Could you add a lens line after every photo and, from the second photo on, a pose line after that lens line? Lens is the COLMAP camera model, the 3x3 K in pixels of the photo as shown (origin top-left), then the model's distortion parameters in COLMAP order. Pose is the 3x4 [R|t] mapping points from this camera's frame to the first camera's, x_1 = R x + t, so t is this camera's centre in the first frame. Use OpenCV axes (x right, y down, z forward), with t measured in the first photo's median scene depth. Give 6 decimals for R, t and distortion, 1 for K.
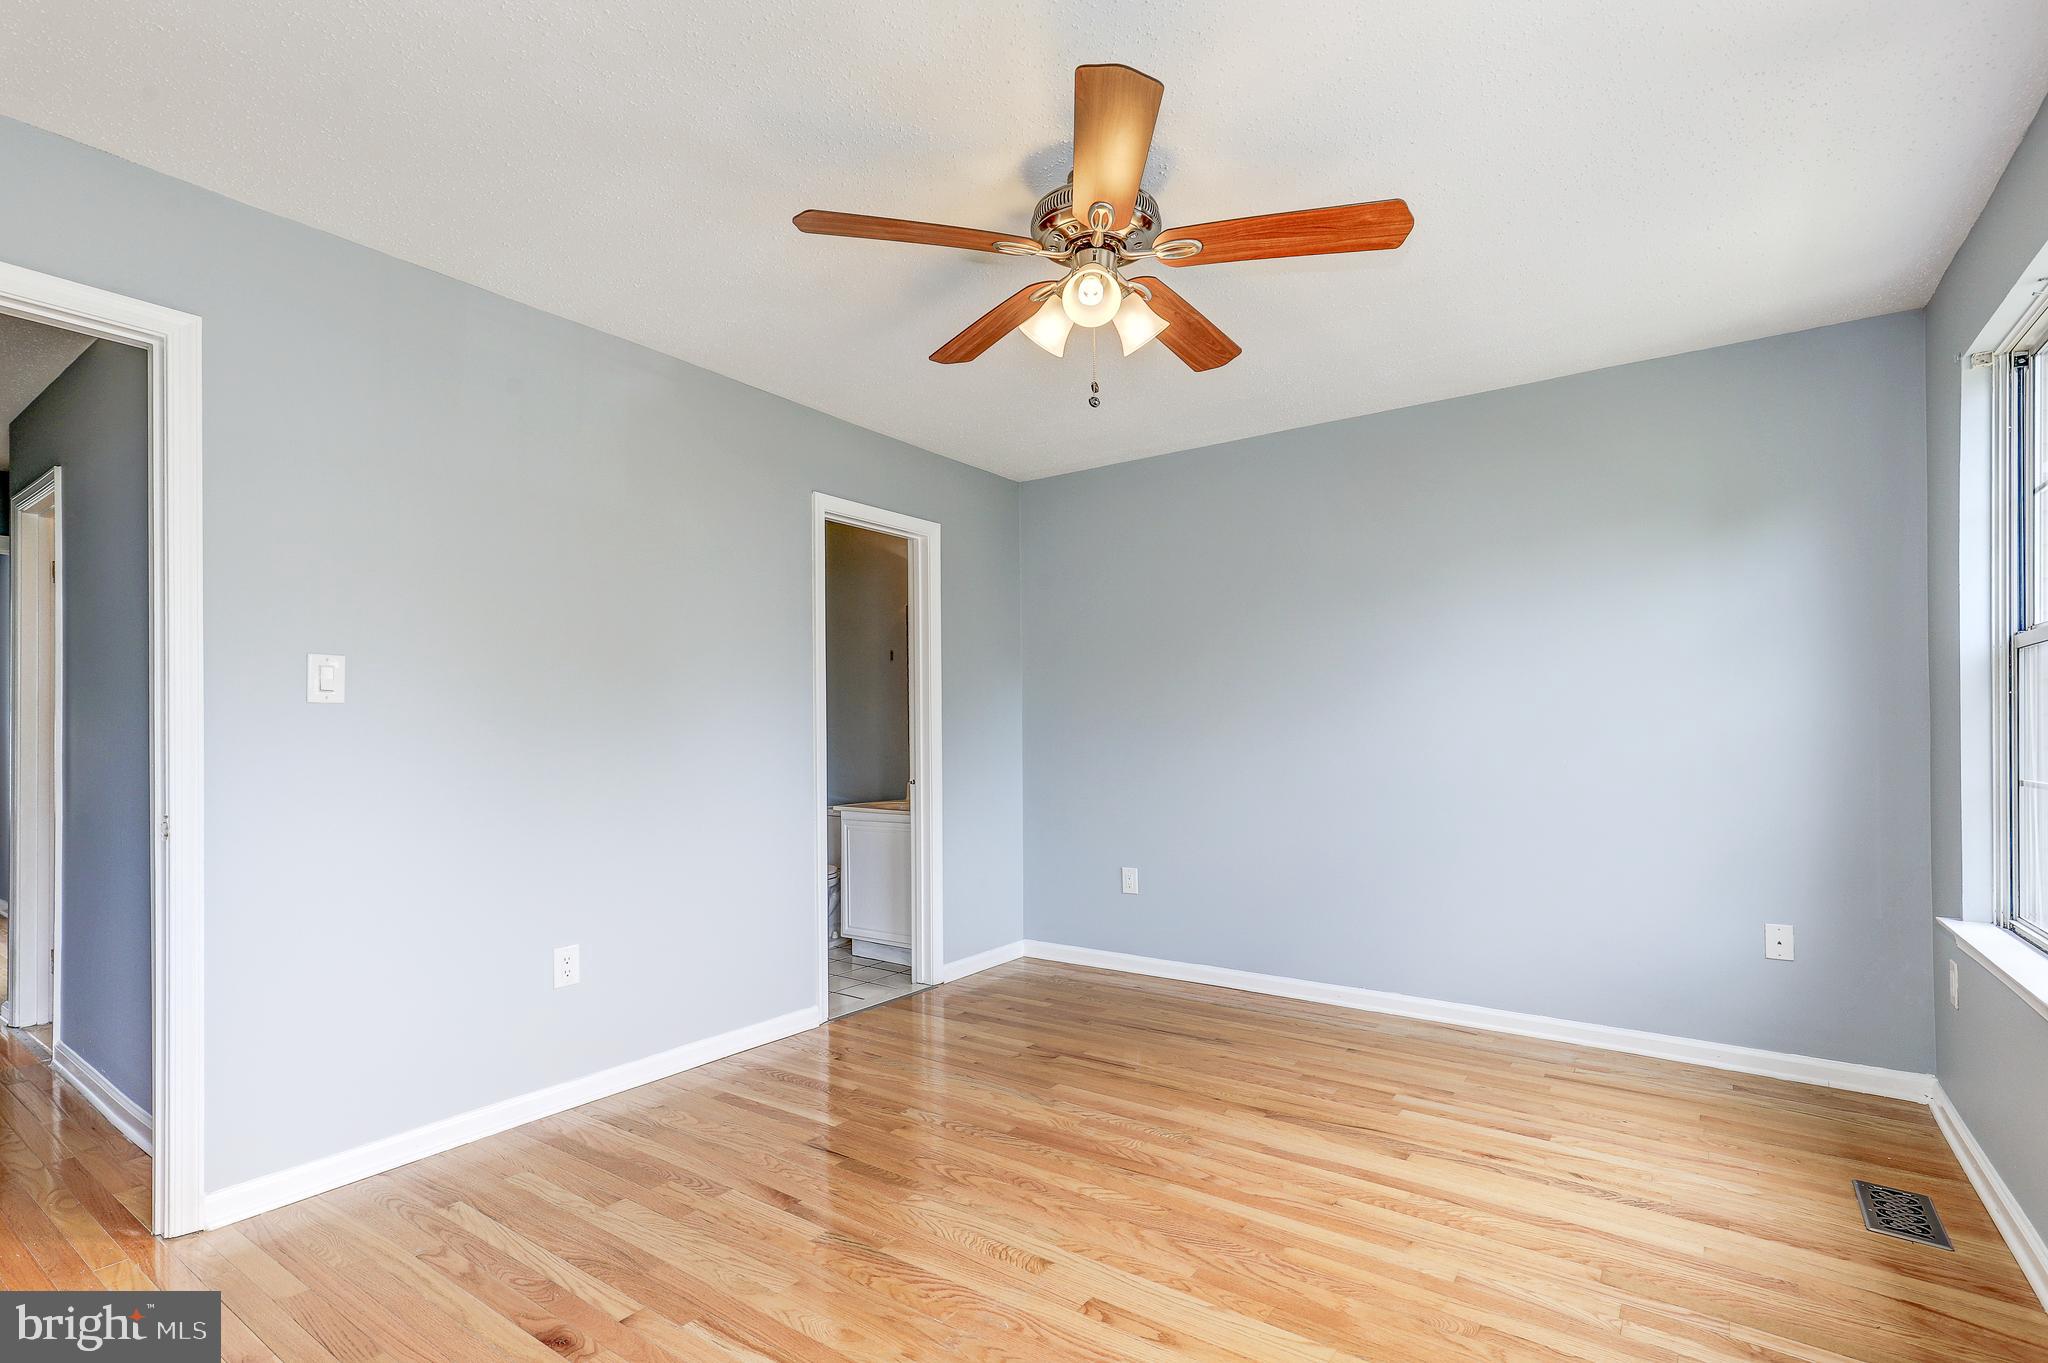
lens RADIAL K [[944.5, 0, 1068.5], [0, 944.5, 731.3], [0, 0, 1]] dist [0.002966, 0.001307]
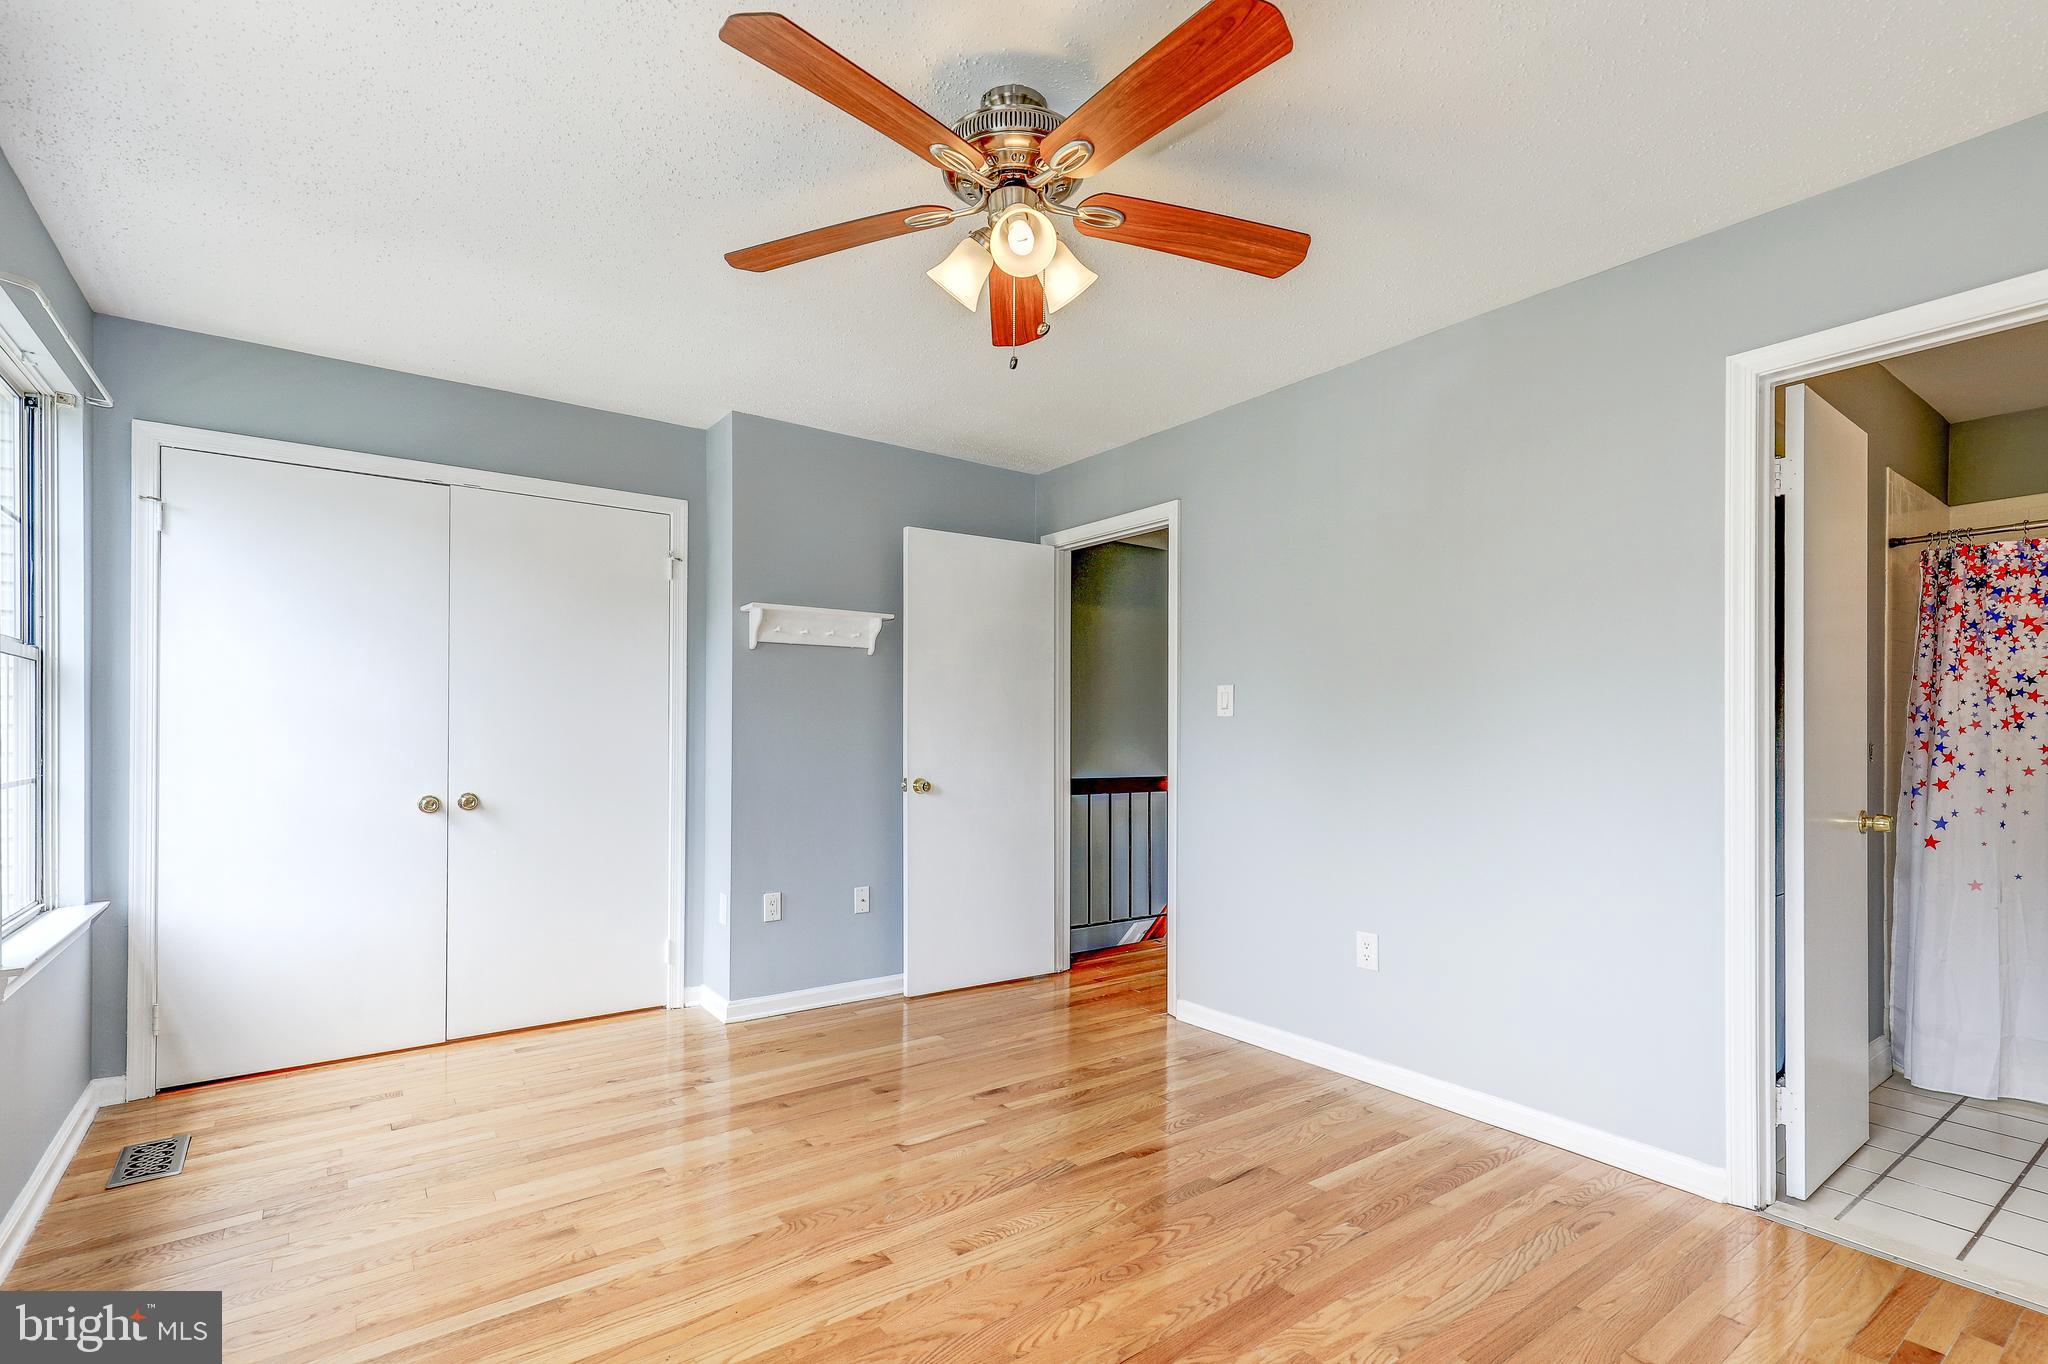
lens RADIAL K [[944.5, 0, 959.5], [0, 944.5, 735.7], [0, 0, 1]] dist [0.002966, 0.001307]
pose [[-0.374937, 0.002630, -0.927047, 0.702791], [-0.000809, 0.999995, 0.003164, -0.002468], [0.927050, 0.001937, -0.374932, 1.044106]]
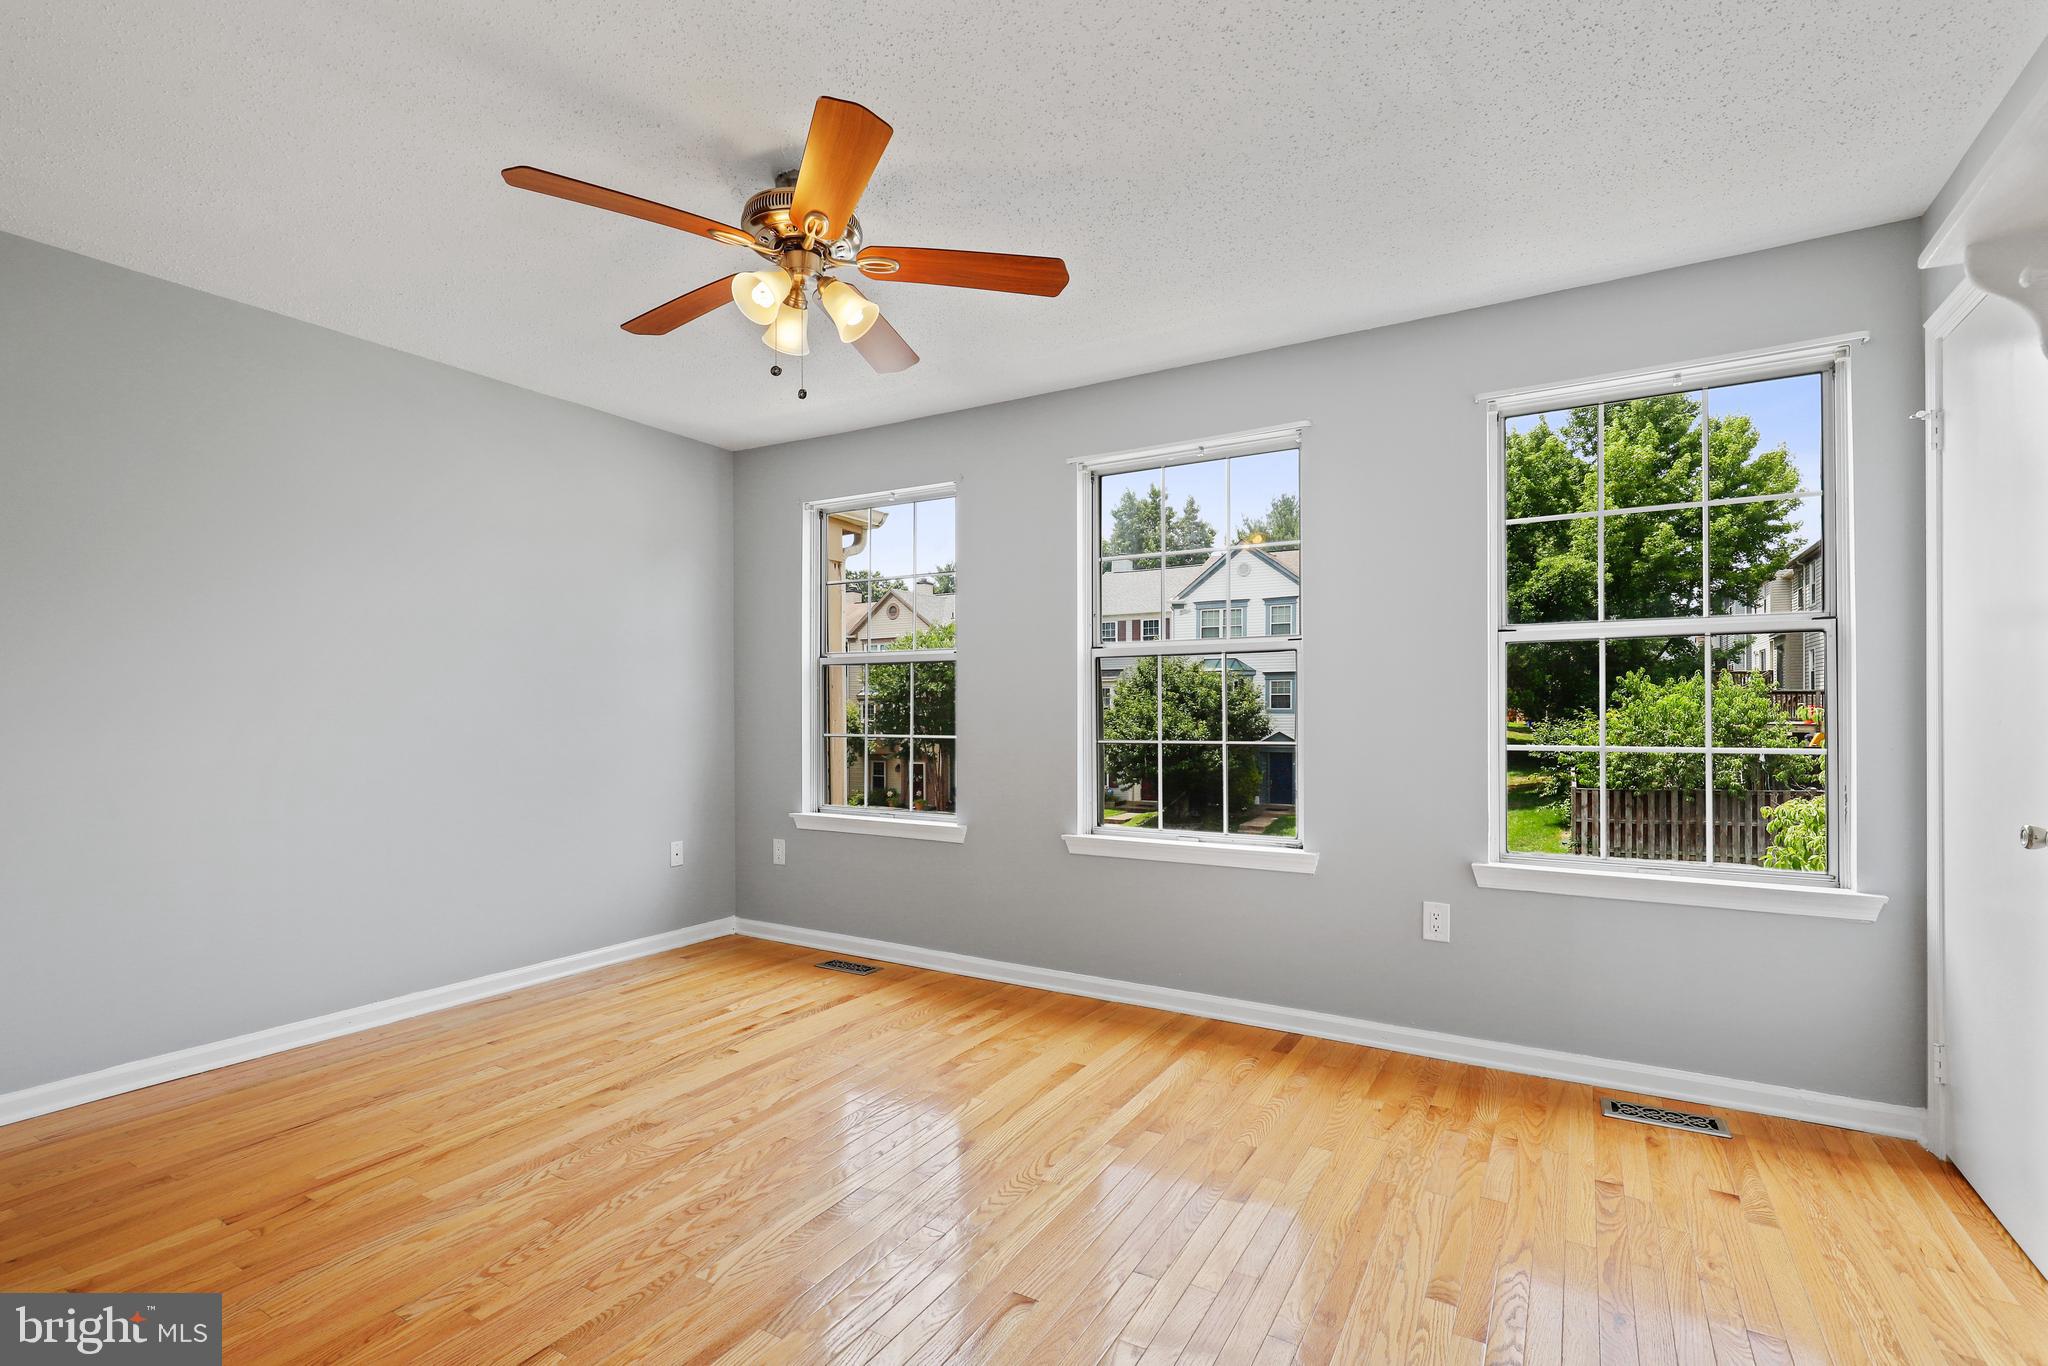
lens RADIAL K [[944.5, 0, 1022.5], [0, 944.5, 697.5], [0, 0, 1]] dist [0.002966, 0.001307]
pose [[-0.055592, 0.013053, 0.998368, -0.862129], [-0.003591, 0.999905, -0.013273, 0.002104], [-0.998447, -0.004323, -0.055540, 0.660807]]
